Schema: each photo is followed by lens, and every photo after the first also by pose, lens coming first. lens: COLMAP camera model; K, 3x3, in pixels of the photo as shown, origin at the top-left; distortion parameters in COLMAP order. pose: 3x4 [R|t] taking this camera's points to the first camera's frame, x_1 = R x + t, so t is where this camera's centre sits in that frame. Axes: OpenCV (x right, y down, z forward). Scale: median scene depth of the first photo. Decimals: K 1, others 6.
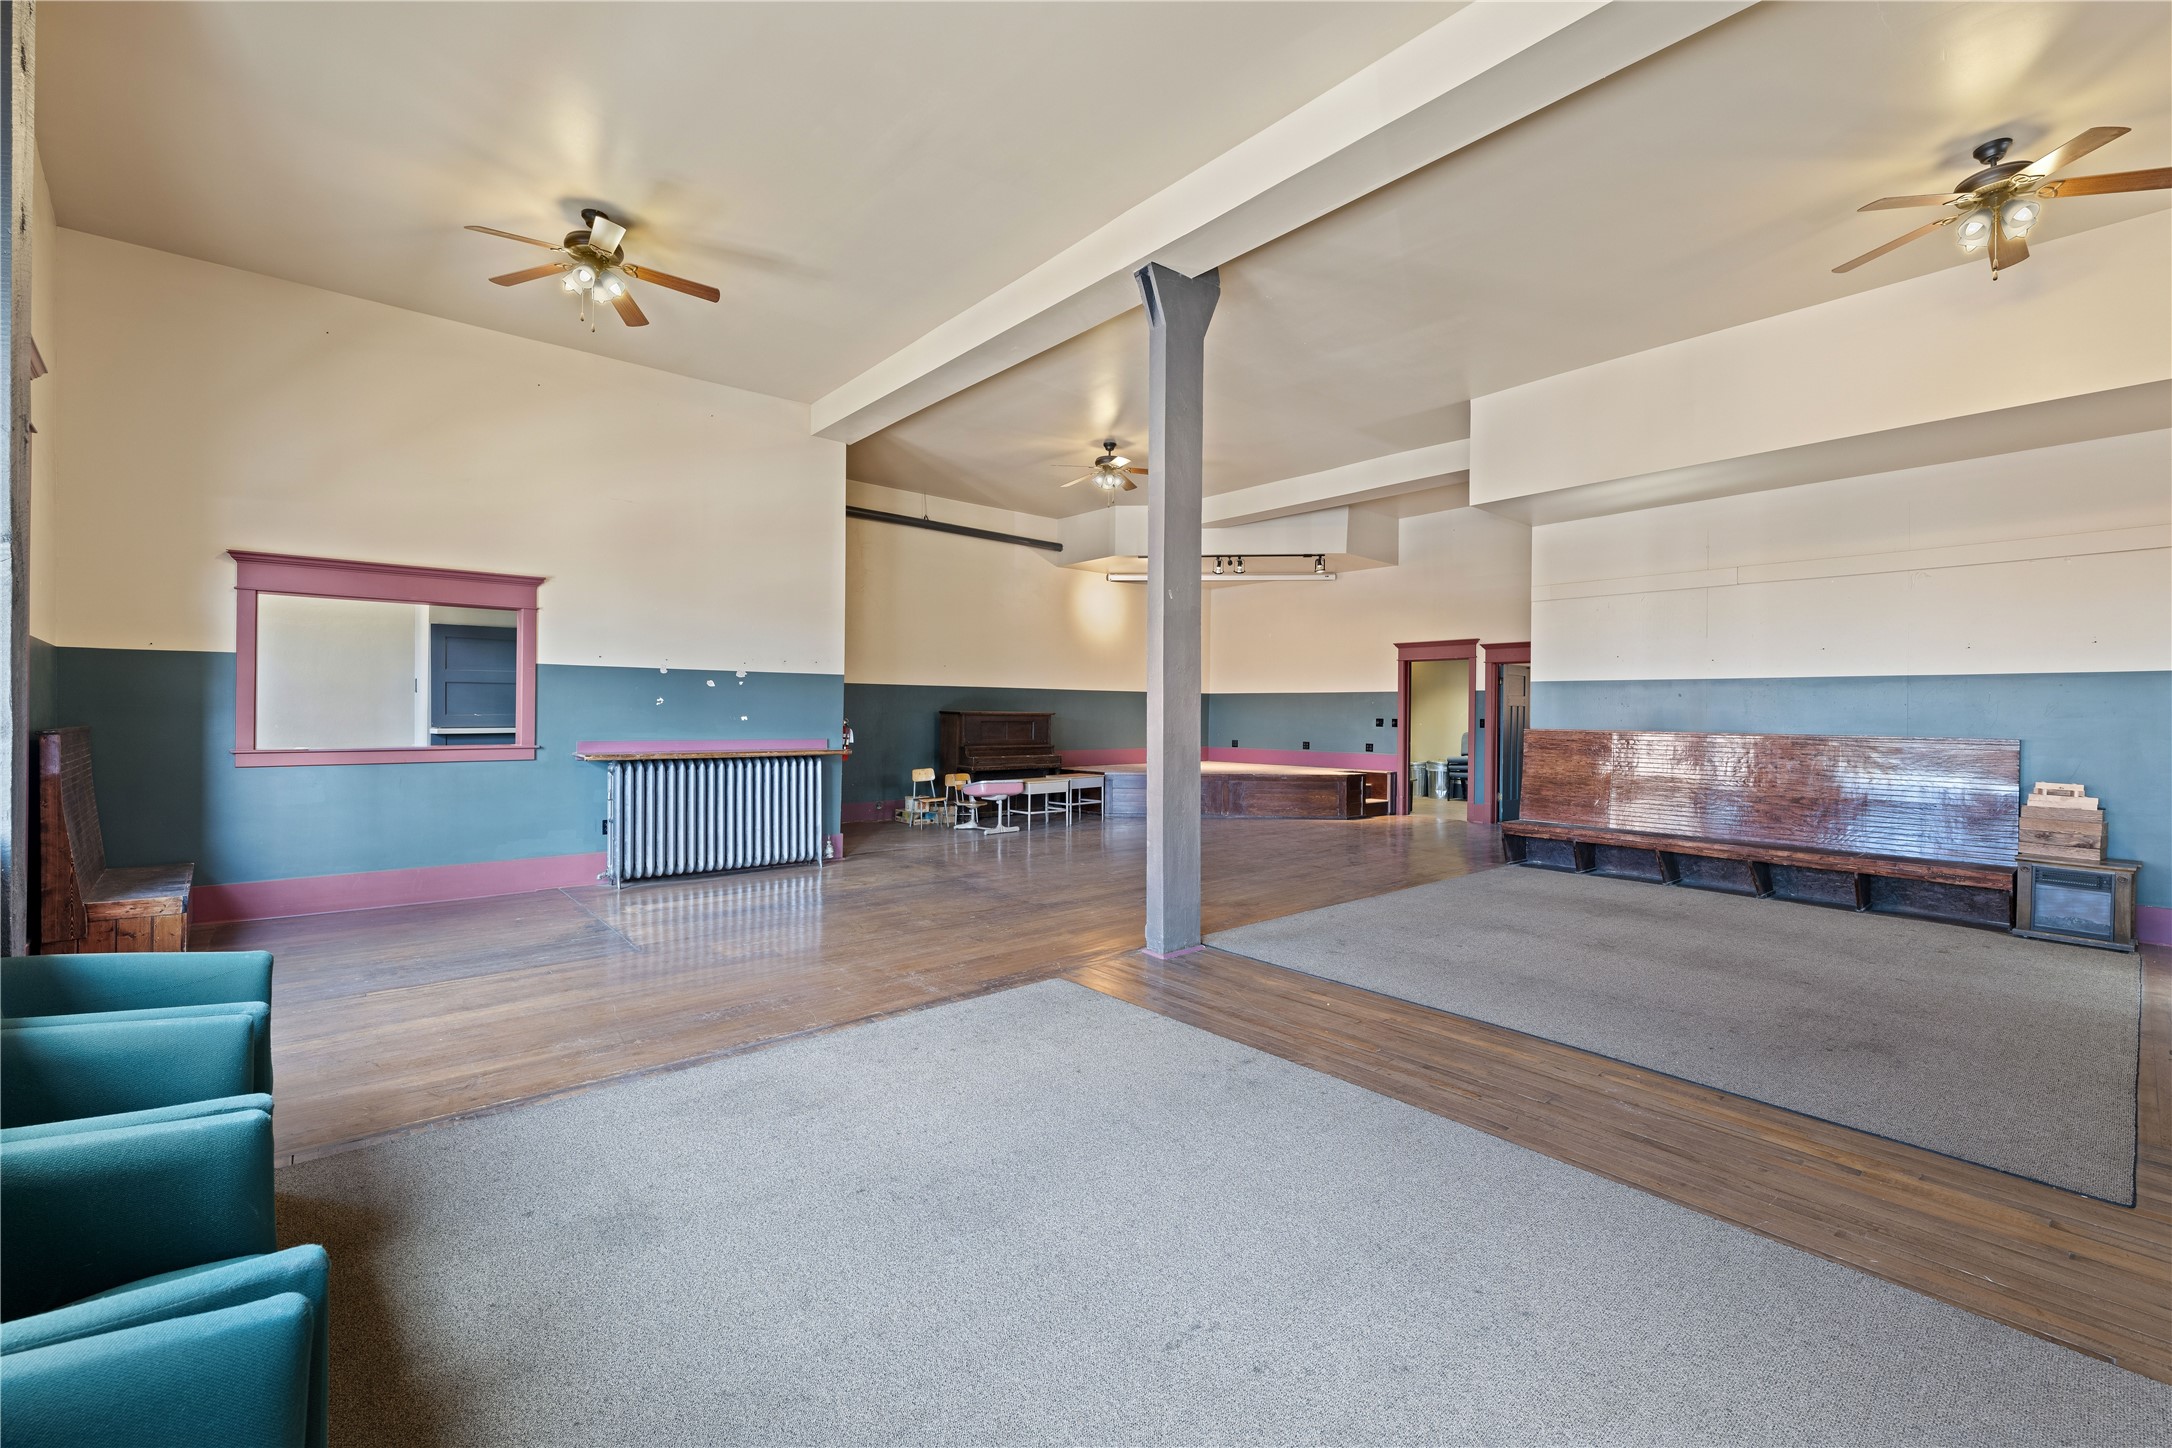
lens RADIAL K [[899.1, 0, 1085.0], [0, 899.1, 710.7], [0, 0, 1]] dist [0.001616, -0.000098]
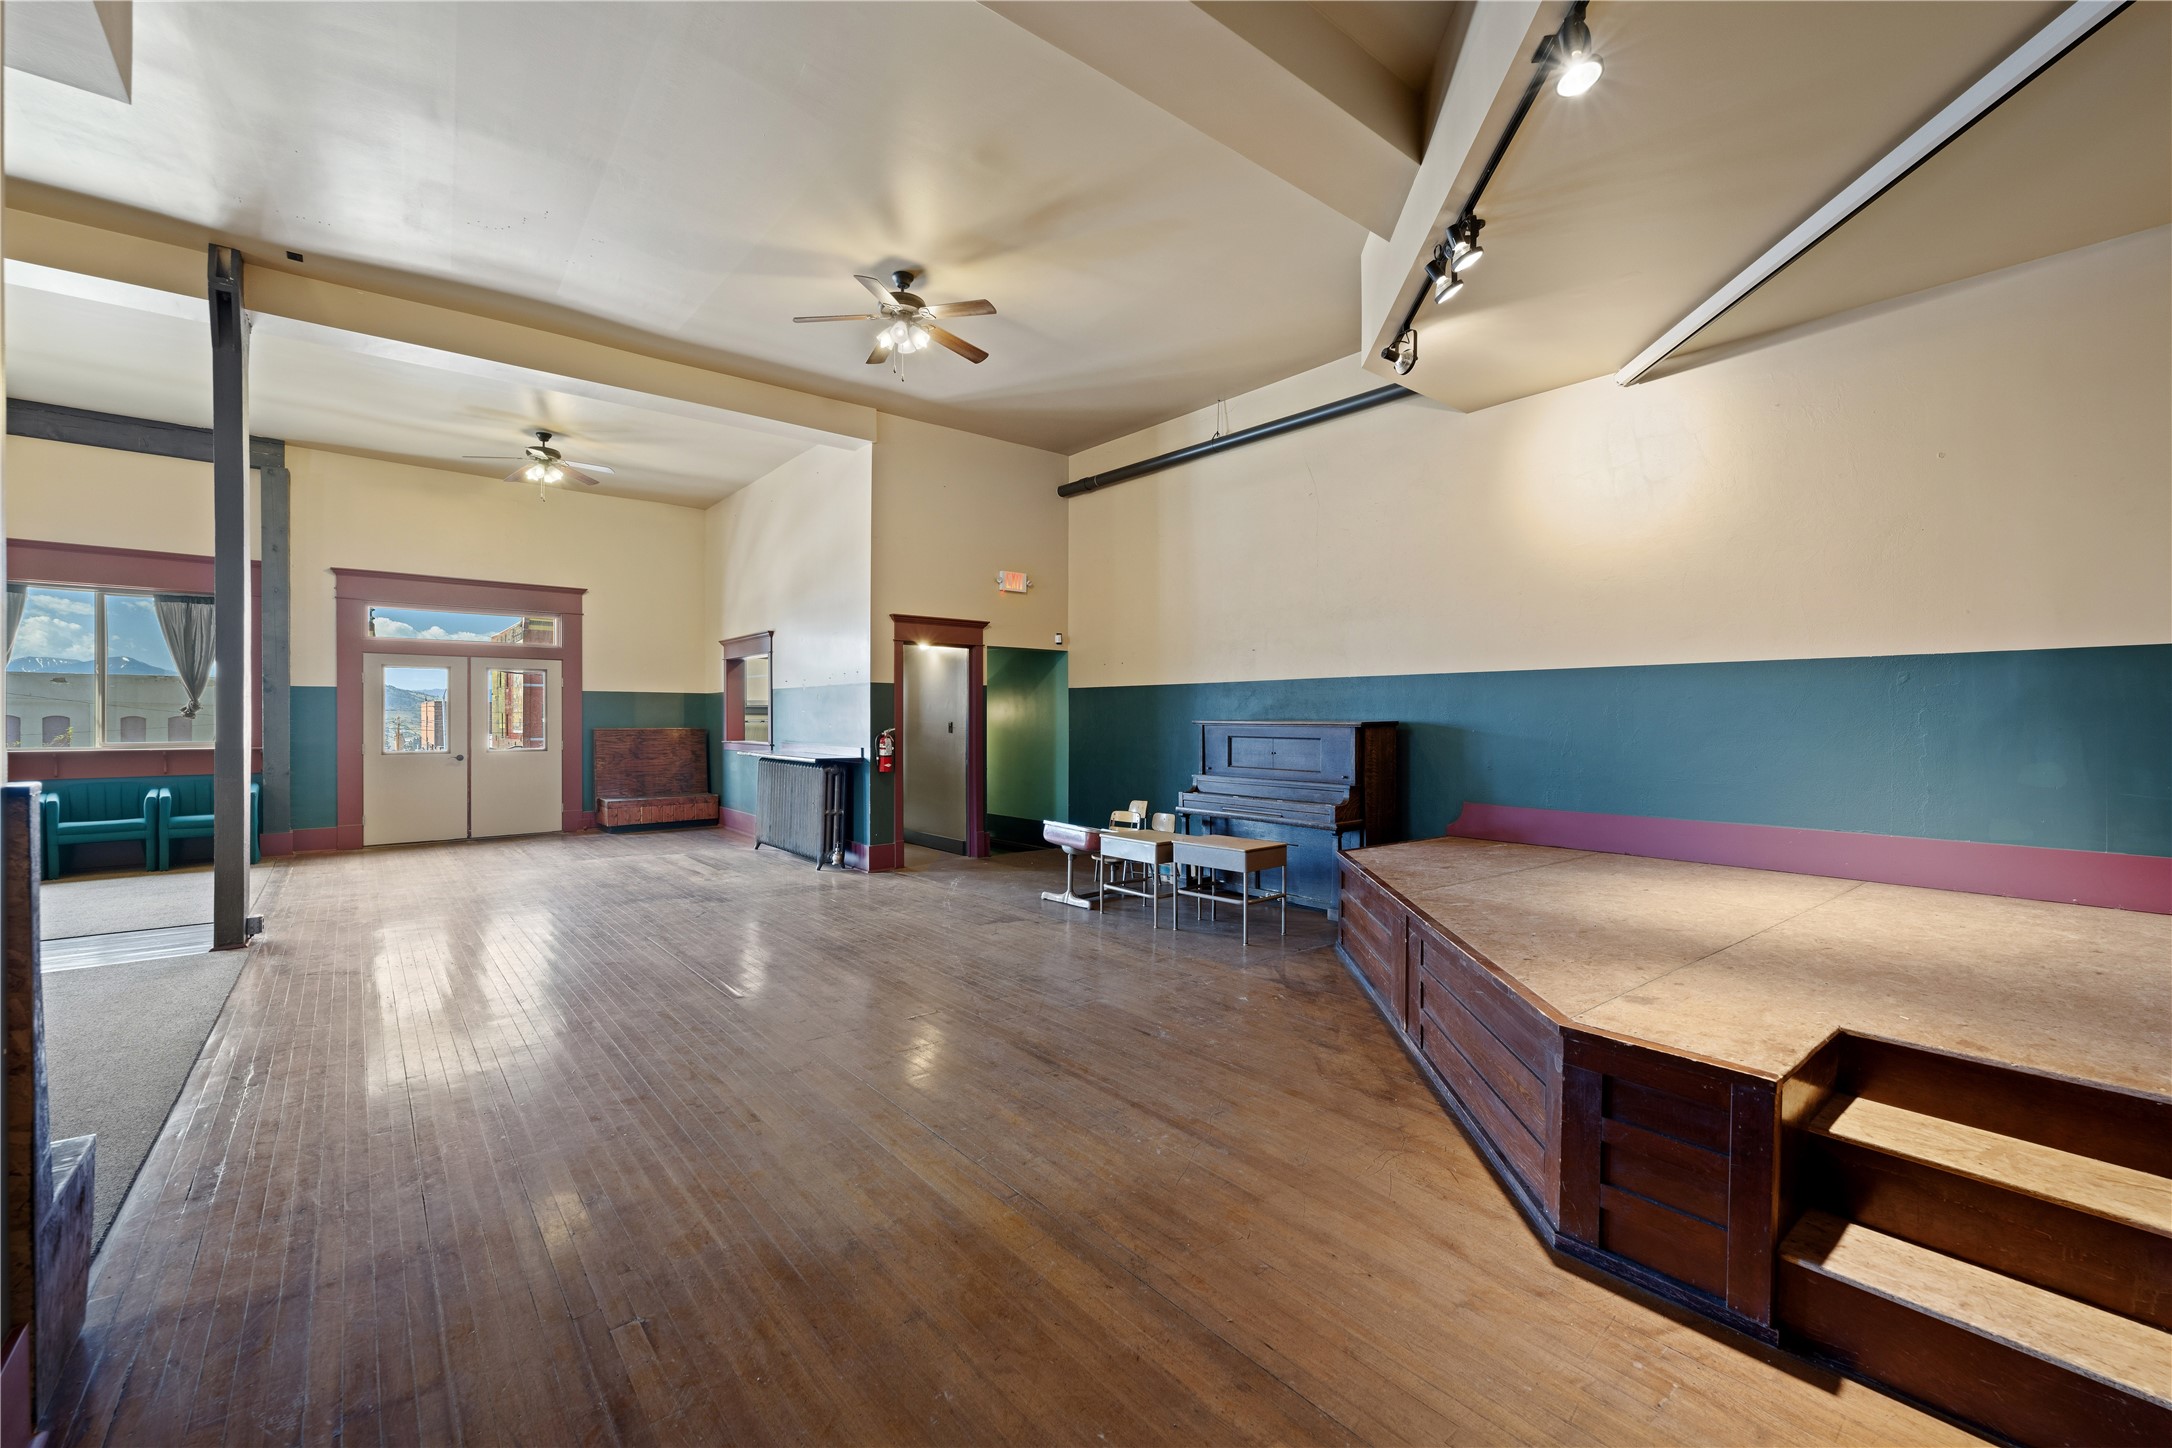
lens RADIAL K [[899.1, 0, 1083.4], [0, 899.1, 724.3], [0, 0, 1]] dist [0.001616, -0.000098]
pose [[-0.032355, -0.001340, -0.999476, 0.494261], [-0.000890, 0.999999, -0.001312, 0.004446], [0.999476, 0.000847, -0.032356, 0.897120]]
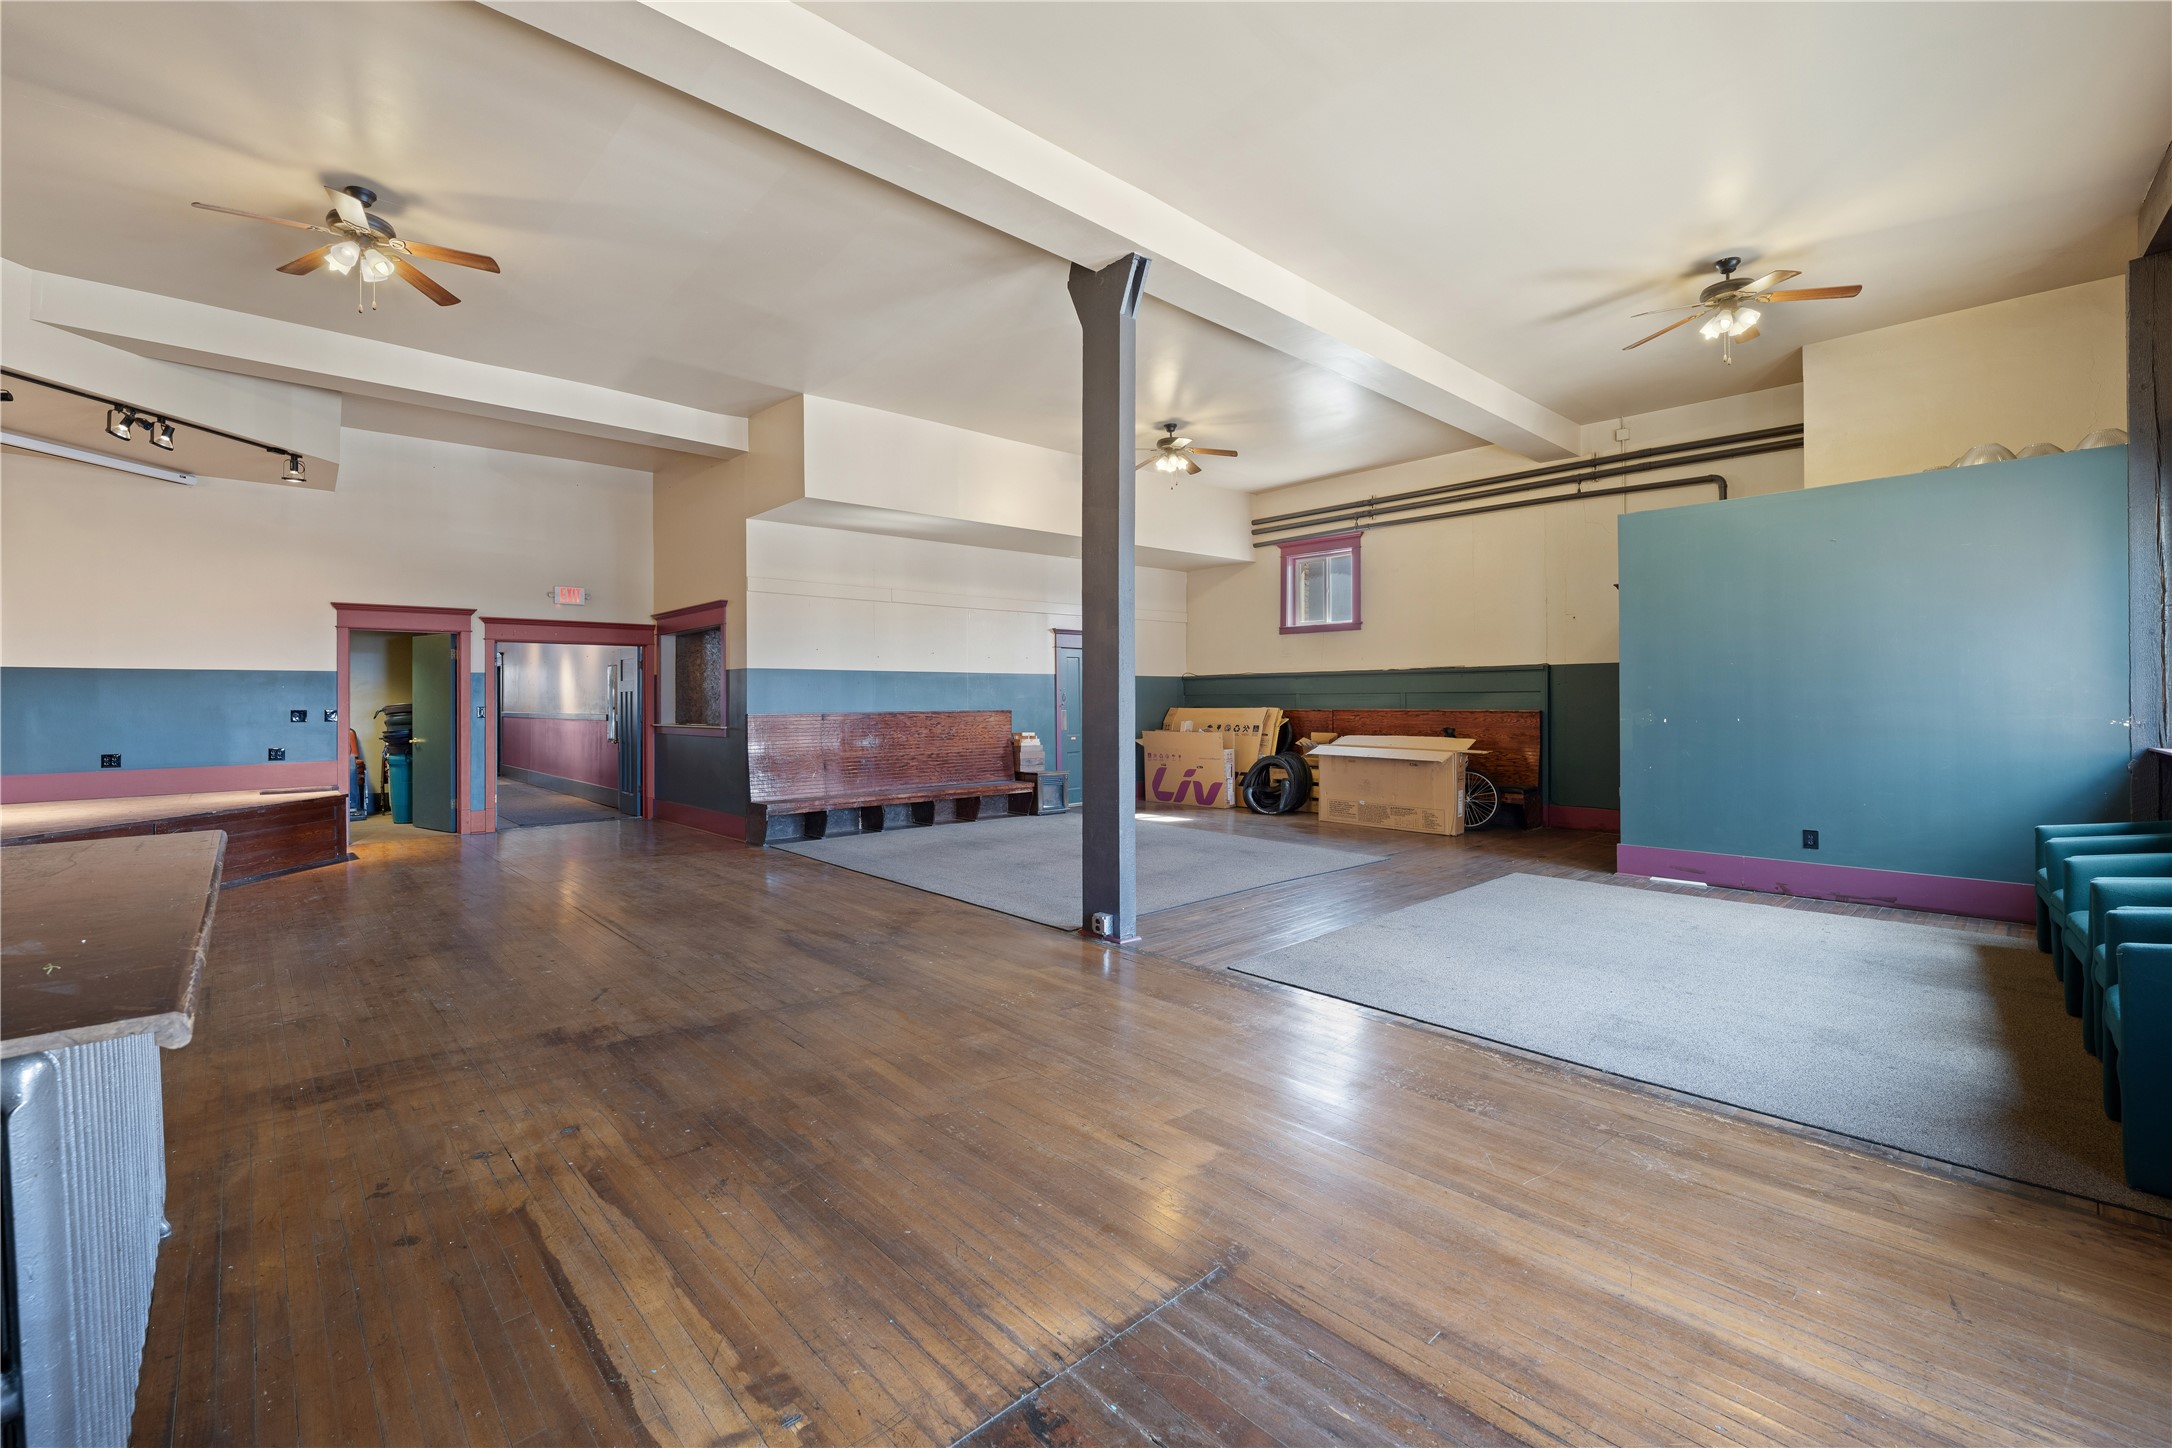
lens RADIAL K [[899.1, 0, 1077.4], [0, 899.1, 710.5], [0, 0, 1]] dist [0.001616, -0.000098]
pose [[-0.032027, -0.022285, 0.999239, -0.400391], [0.004060, 0.999740, 0.022426, -0.004208], [-0.999479, 0.004775, -0.031928, 0.471778]]
